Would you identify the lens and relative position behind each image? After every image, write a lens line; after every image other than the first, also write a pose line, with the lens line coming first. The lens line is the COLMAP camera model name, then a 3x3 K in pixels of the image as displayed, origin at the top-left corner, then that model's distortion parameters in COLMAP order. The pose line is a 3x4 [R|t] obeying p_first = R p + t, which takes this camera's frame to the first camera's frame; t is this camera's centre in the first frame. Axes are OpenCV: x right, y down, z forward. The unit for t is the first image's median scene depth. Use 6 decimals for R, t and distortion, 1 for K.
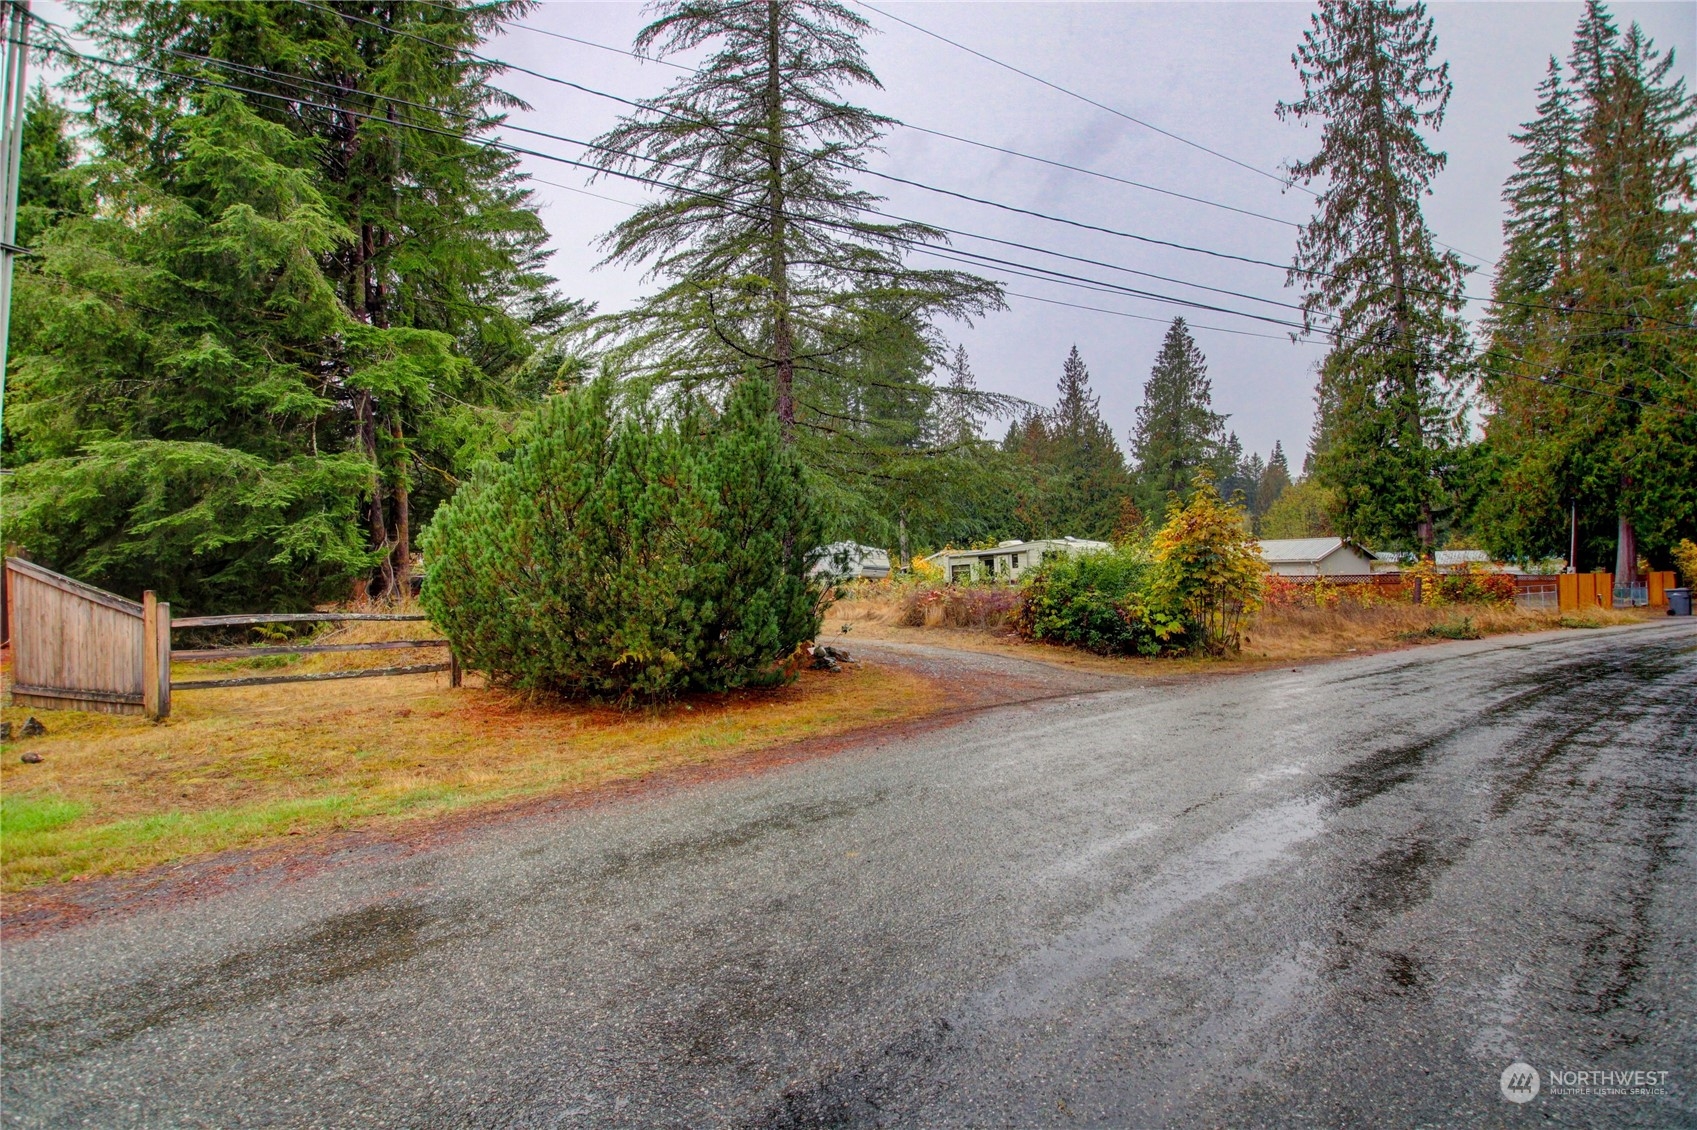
lens RADIAL K [[787.4, 0, 847.3], [0, 787.4, 568.7], [0, 0, 1]] dist [0.016887, -0.028551]
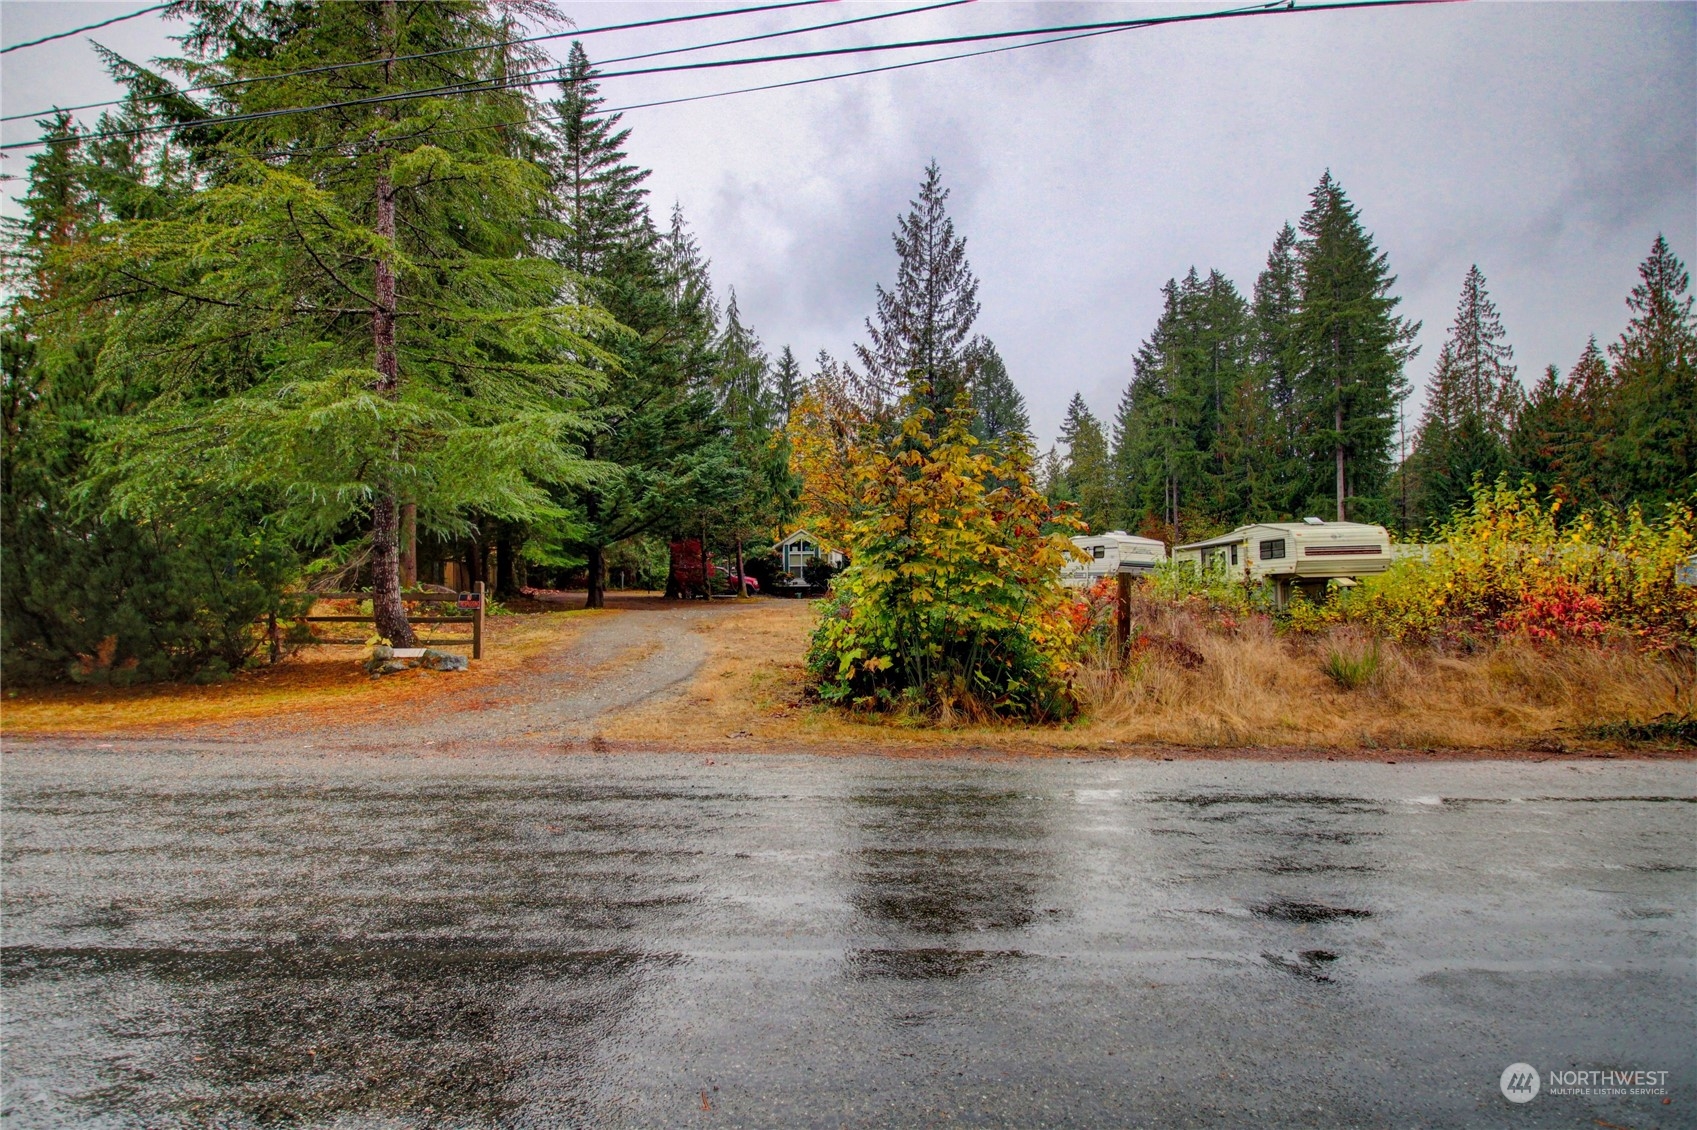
lens RADIAL K [[787.4, 0, 847.3], [0, 787.4, 568.7], [0, 0, 1]] dist [0.016887, -0.028551]
pose [[0.816097, 0.008554, -0.577851, 0.315821], [-0.008079, 0.999962, 0.003392, 0.002241], [0.577858, 0.001901, 0.816135, 0.223002]]
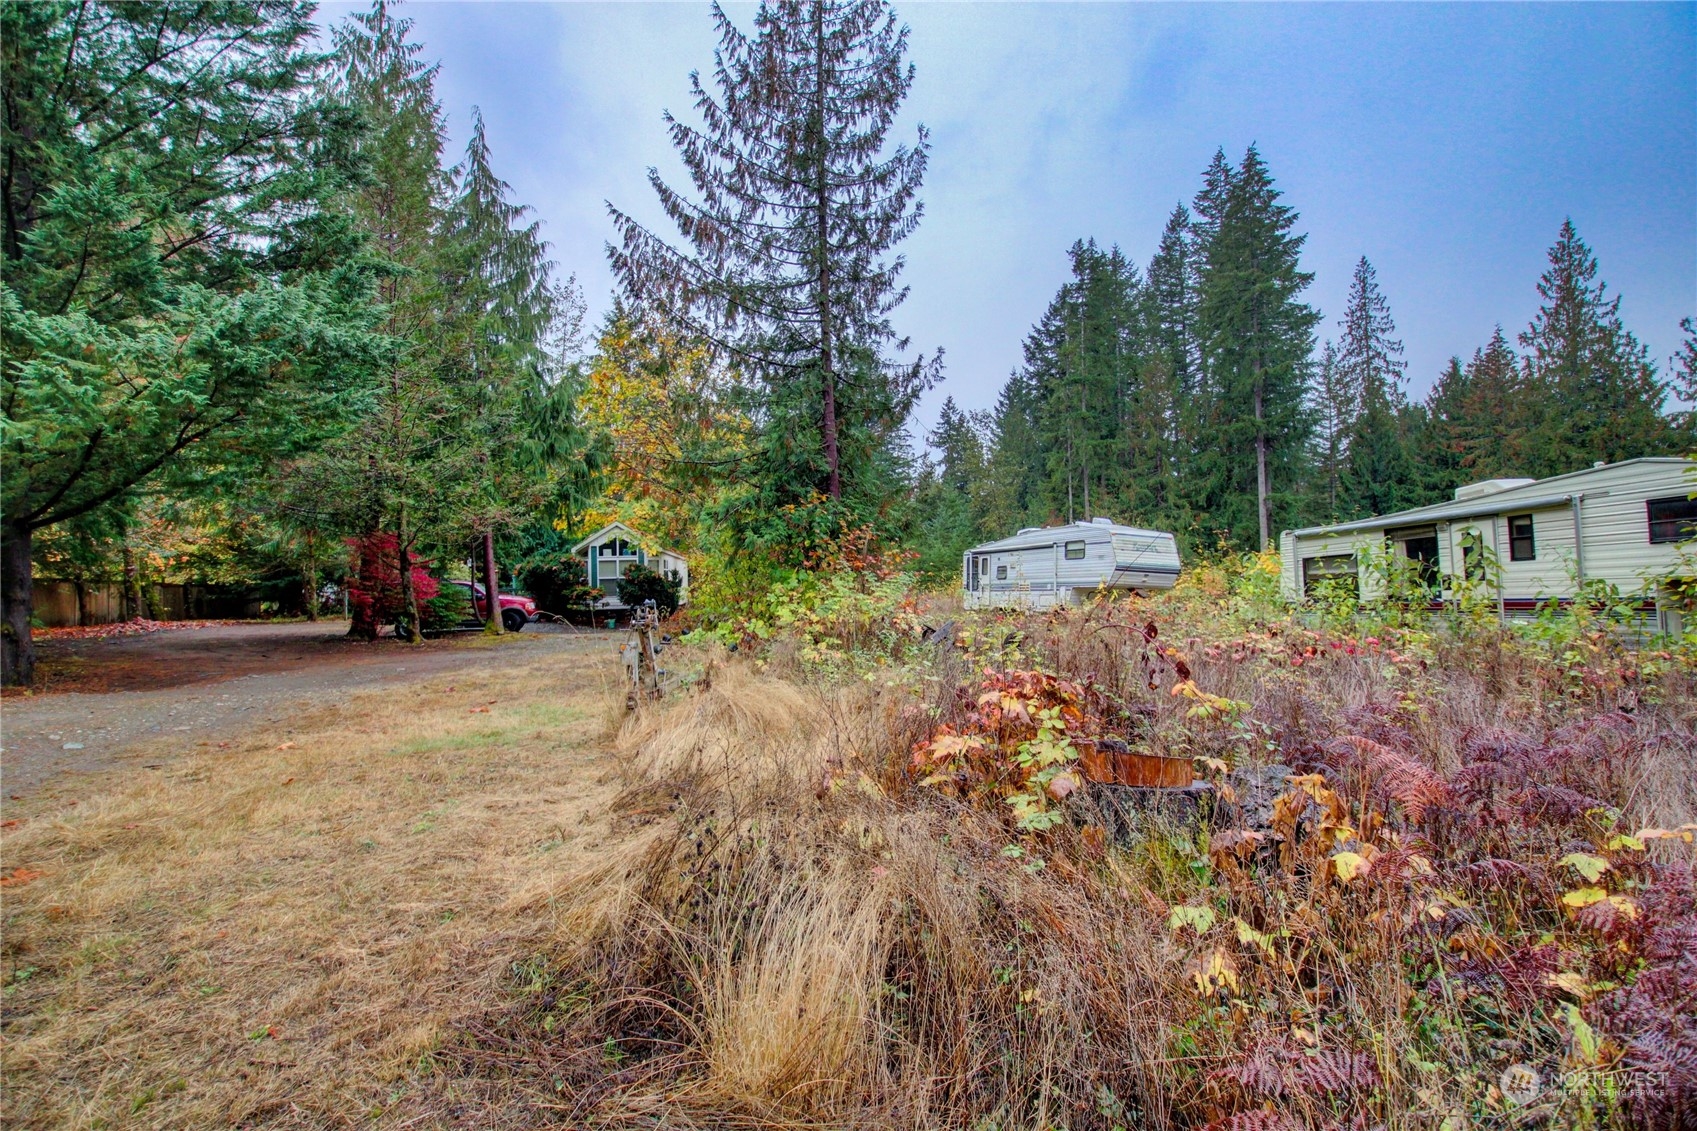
lens RADIAL K [[787.4, 0, 847.3], [0, 787.4, 569.2], [0, 0, 1]] dist [0.016887, -0.028551]
pose [[0.901723, -0.009144, -0.432218, 0.101379], [0.004321, 0.999917, -0.012139, 0.004805], [0.432293, 0.009079, 0.901688, 0.574310]]
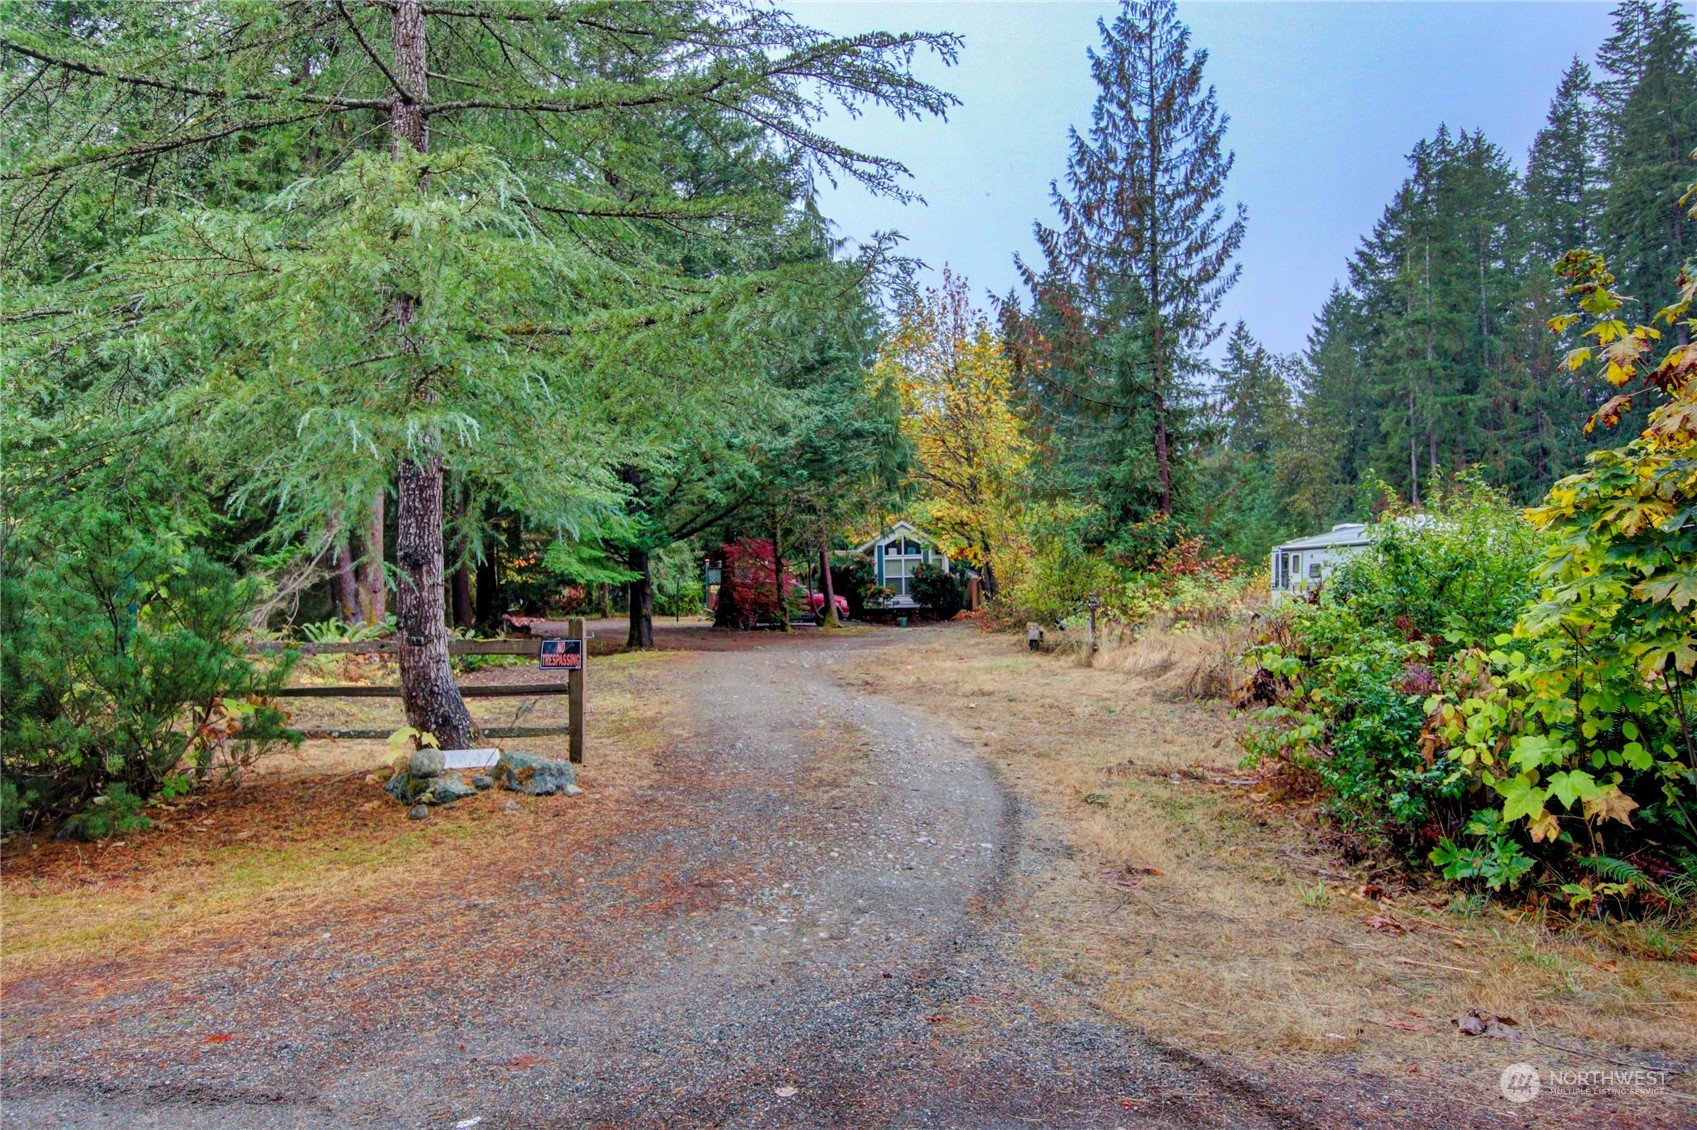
lens RADIAL K [[1099.6, 0, 844.3], [0, 1099.6, 568.9], [0, 0, 1]] dist [0.024817, -0.036524]
pose [[0.789595, -0.009771, -0.613551, 0.190563], [0.007406, 0.999952, -0.006393, 0.001315], [0.613584, 0.000504, 0.789630, 0.247962]]
